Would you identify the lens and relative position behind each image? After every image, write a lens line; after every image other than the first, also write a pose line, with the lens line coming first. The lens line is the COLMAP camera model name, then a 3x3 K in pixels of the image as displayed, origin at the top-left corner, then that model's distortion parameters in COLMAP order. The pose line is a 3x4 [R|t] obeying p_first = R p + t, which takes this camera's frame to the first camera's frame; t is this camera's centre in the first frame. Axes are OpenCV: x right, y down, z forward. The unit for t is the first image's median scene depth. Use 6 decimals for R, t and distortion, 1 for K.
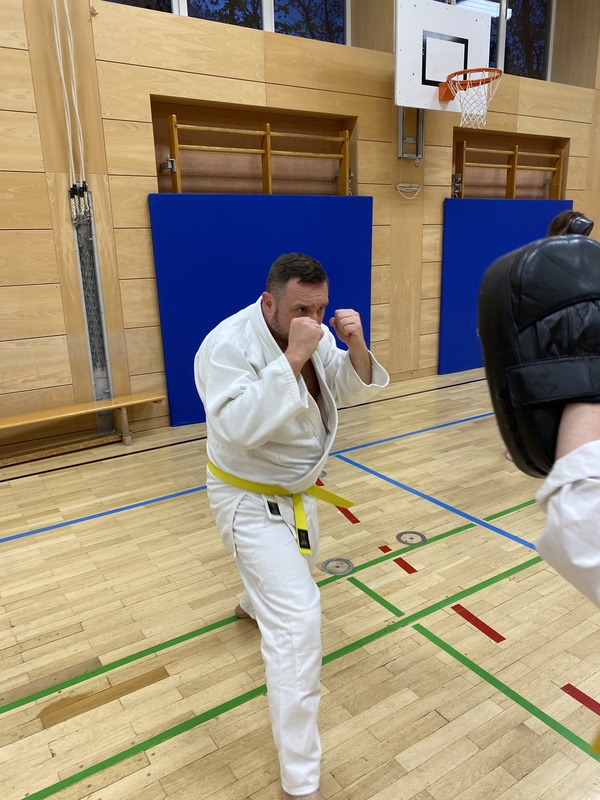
lens RADIAL K [[611.9, 0, 304.1], [0, 611.9, 400.1], [0, 0, 1]] dist [0.035753, -0.026670]
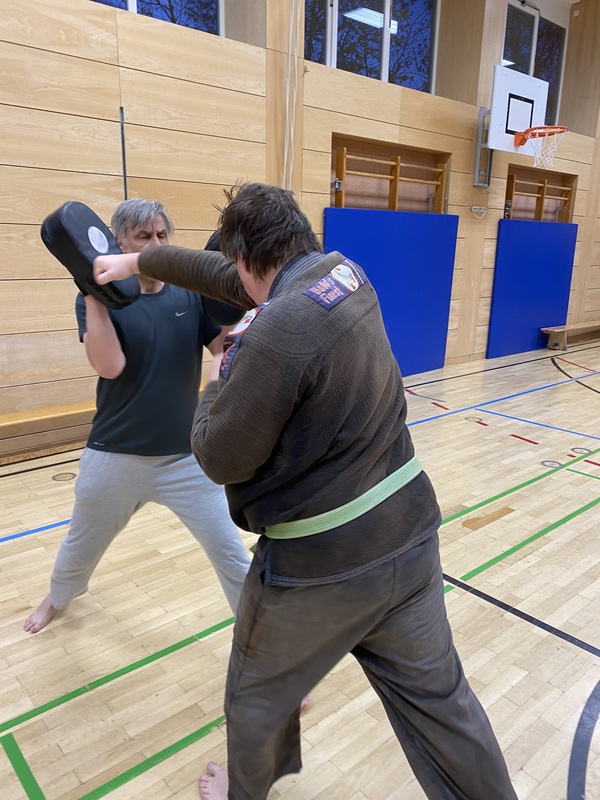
lens RADIAL K [[612.2, 0, 297.7], [0, 612.2, 403.5], [0, 0, 1]] dist [0.007395, 0.004814]
pose [[0.990200, 0.008103, 0.139419, -0.403404], [-0.008392, 0.999964, 0.001483, 0.061703], [-0.139402, -0.002639, 0.990232, -0.221255]]
